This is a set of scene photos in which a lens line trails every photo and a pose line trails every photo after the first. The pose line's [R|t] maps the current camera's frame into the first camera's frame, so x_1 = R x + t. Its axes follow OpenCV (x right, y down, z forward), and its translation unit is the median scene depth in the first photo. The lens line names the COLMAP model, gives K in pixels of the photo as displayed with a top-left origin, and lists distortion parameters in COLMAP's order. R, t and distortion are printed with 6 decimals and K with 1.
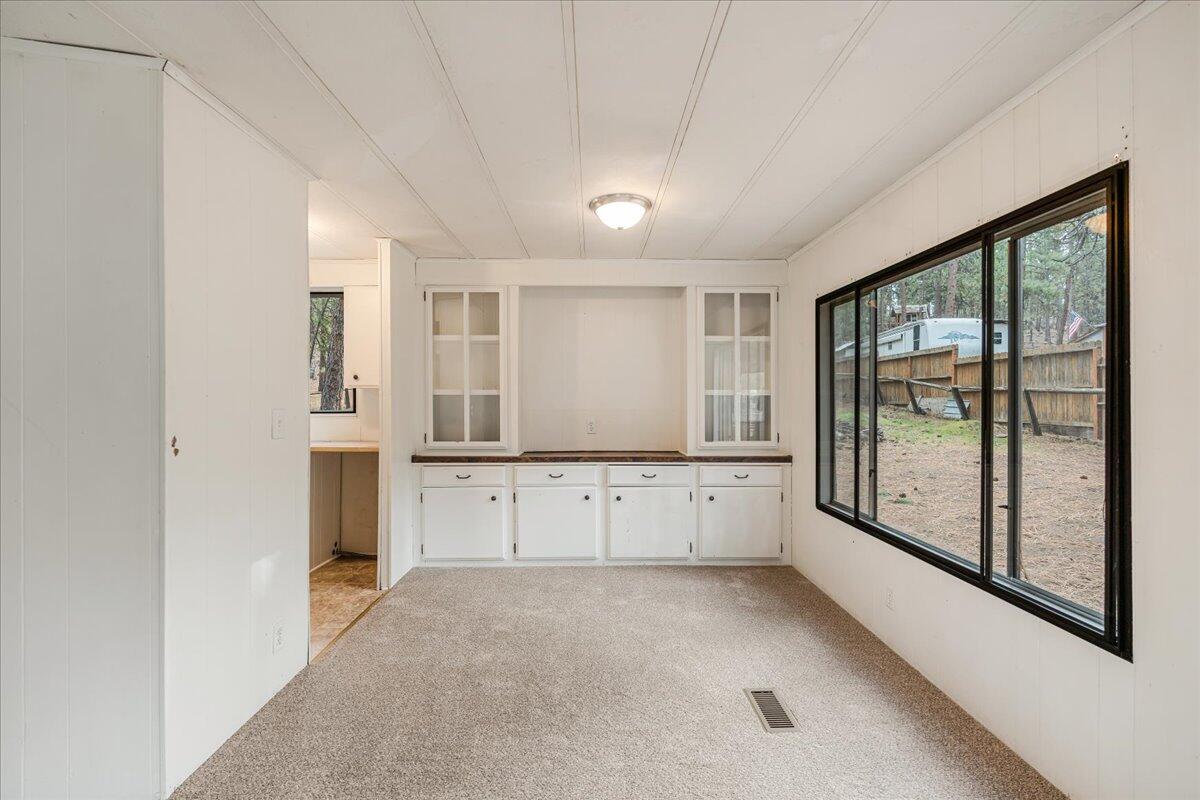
lens RADIAL K [[523.9, 0, 606.1], [0, 523.9, 401.8], [0, 0, 1]] dist [0.000771, 0.000099]
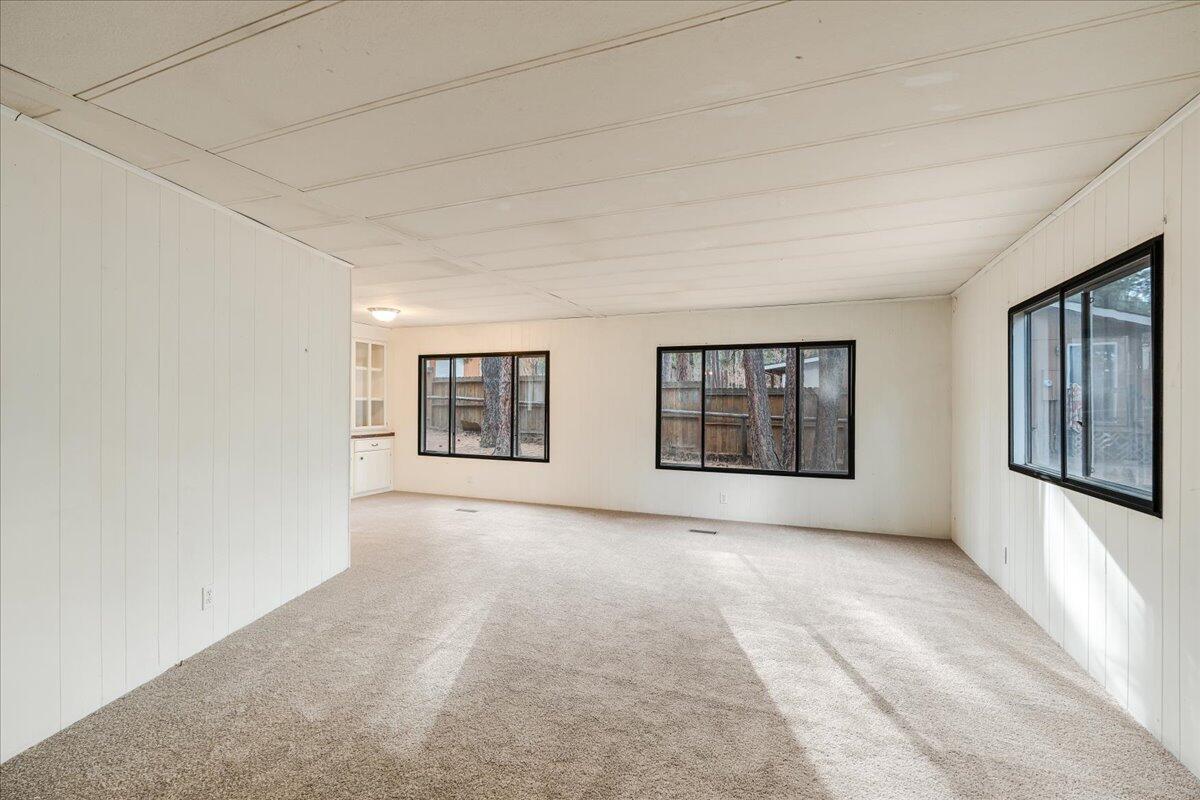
lens RADIAL K [[523.9, 0, 603.7], [0, 523.9, 401.9], [0, 0, 1]] dist [0.000771, 0.000099]
pose [[0.416195, 0.005081, 0.909261, -1.065066], [0.000603, 0.999983, -0.005864, 0.004002], [-0.909275, 0.002989, 0.416185, -0.483886]]
